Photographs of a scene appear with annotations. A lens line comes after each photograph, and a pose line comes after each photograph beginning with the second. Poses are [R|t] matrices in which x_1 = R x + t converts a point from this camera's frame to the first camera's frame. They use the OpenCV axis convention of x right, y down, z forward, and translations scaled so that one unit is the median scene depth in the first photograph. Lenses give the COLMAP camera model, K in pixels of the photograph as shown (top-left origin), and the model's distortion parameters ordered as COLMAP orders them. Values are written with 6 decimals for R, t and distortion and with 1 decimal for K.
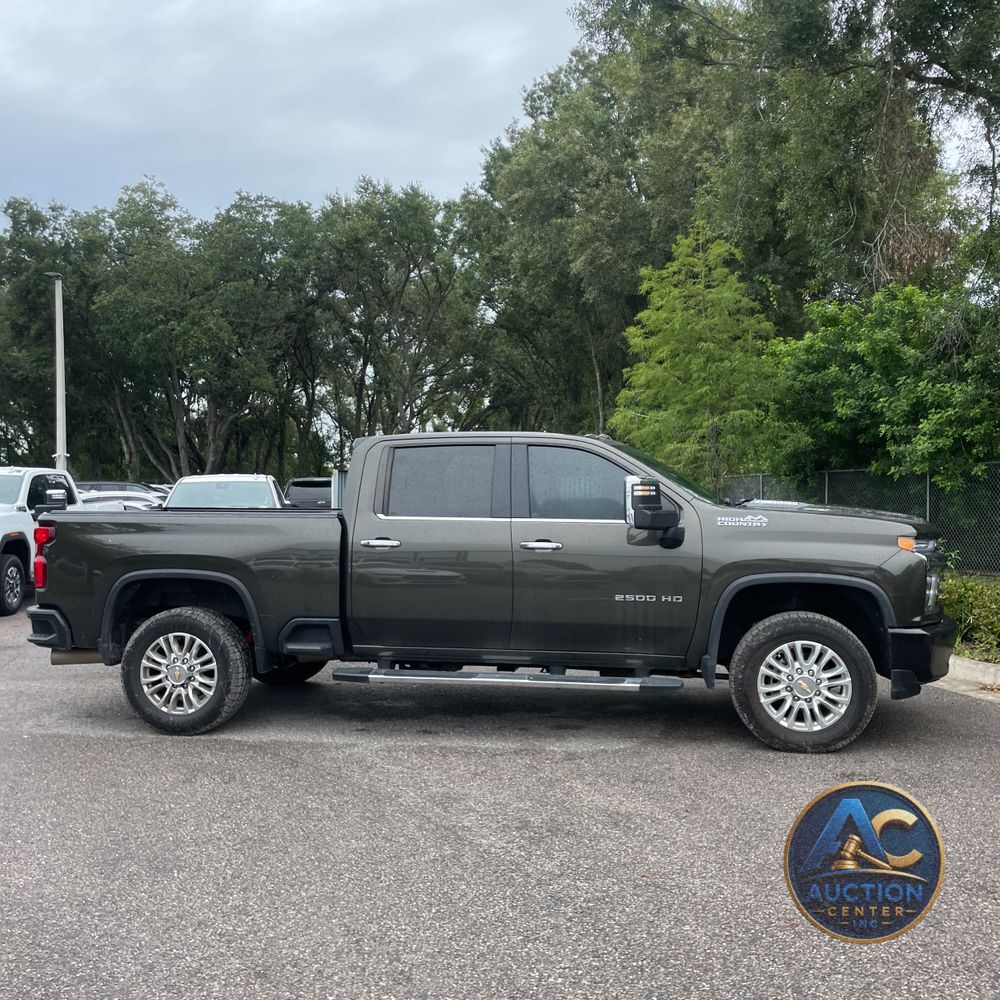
lens RADIAL K [[1020.8, 0, 498.8], [0, 1020.8, 473.3], [0, 0, 1]] dist [0.113707, -0.155504]
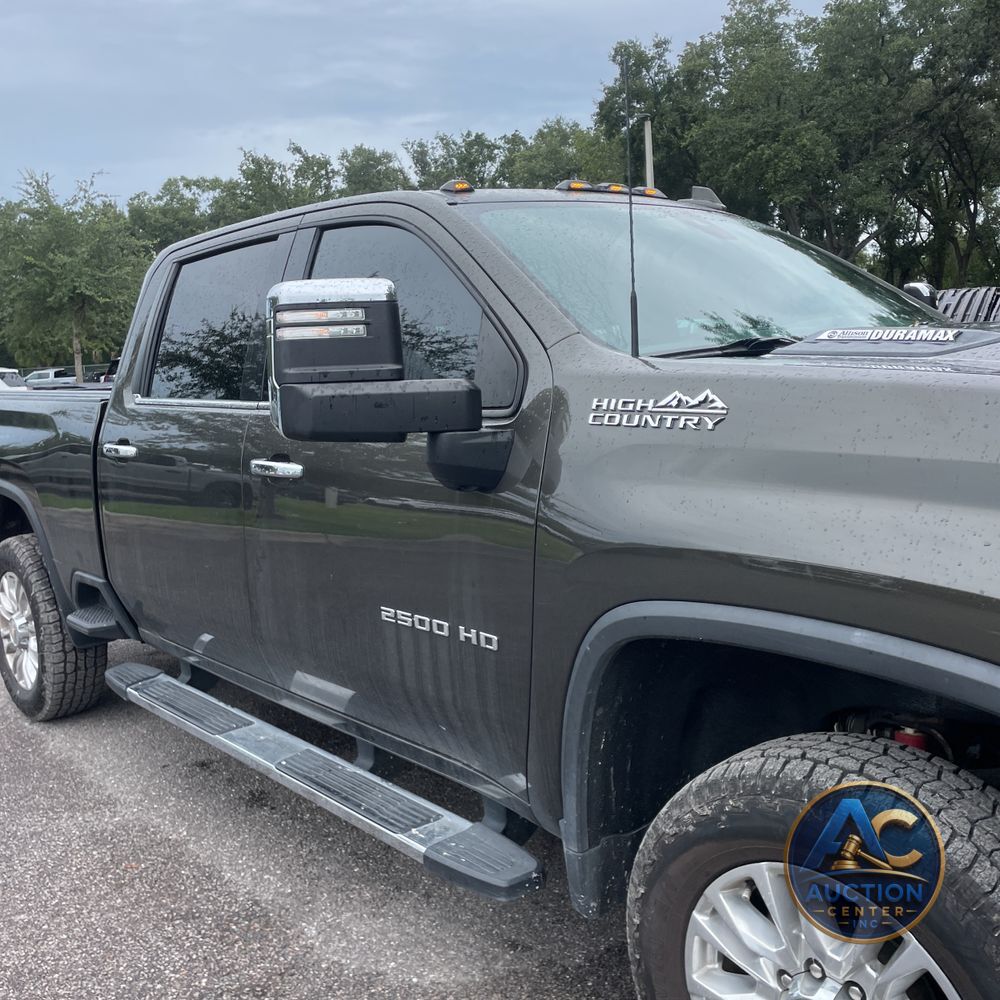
lens RADIAL K [[1001.7, 0, 502.4], [0, 1001.7, 484.3], [0, 0, 1]] dist [0.095707, -0.115325]
pose [[0.779878, 0.041724, -0.624539, 0.137472], [0.061346, 0.987877, 0.142602, 0.008805], [0.622918, -0.149525, 0.767864, 0.271754]]
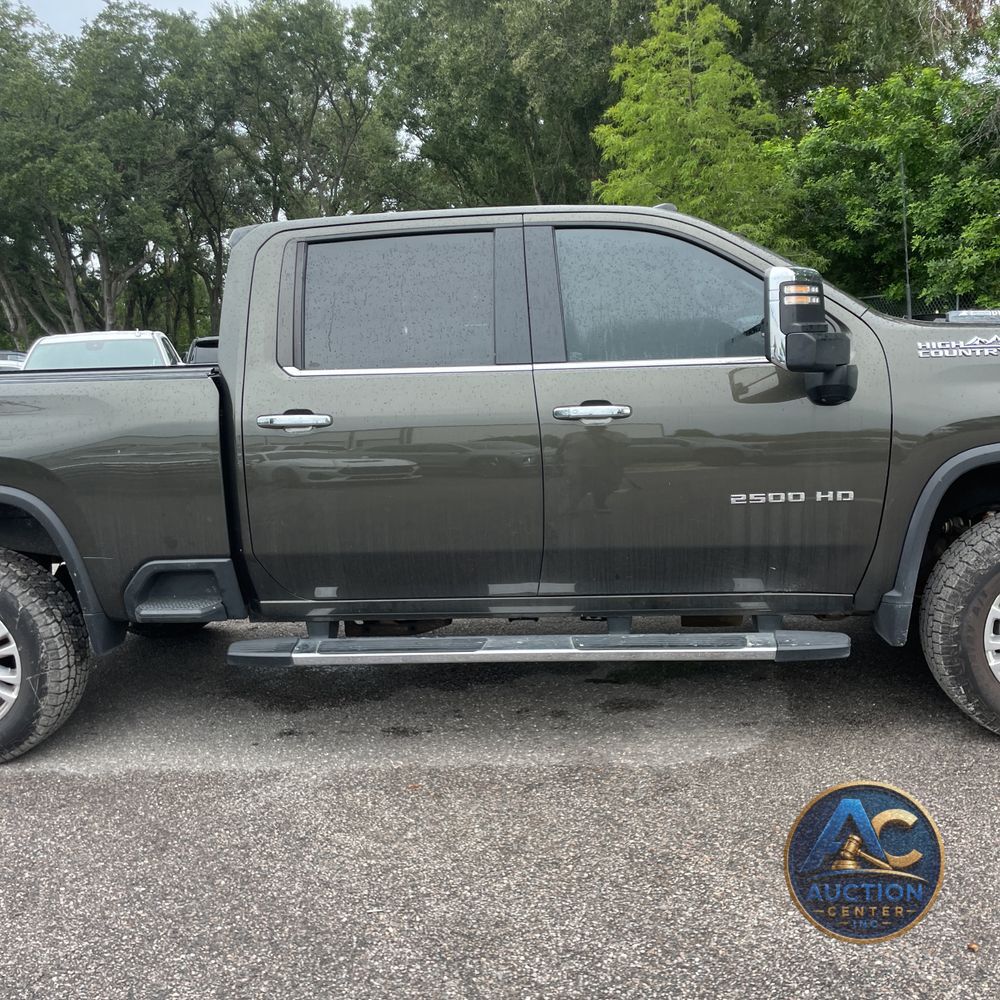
lens RADIAL K [[1011.4, 0, 512.1], [0, 1011.4, 508.7], [0, 0, 1]] dist [0.091841, -0.123231]
pose [[0.995741, -0.054272, 0.074526, -0.016319], [0.040550, 0.983798, 0.174636, 0.009402], [-0.082796, -0.170871, 0.981809, 0.170538]]
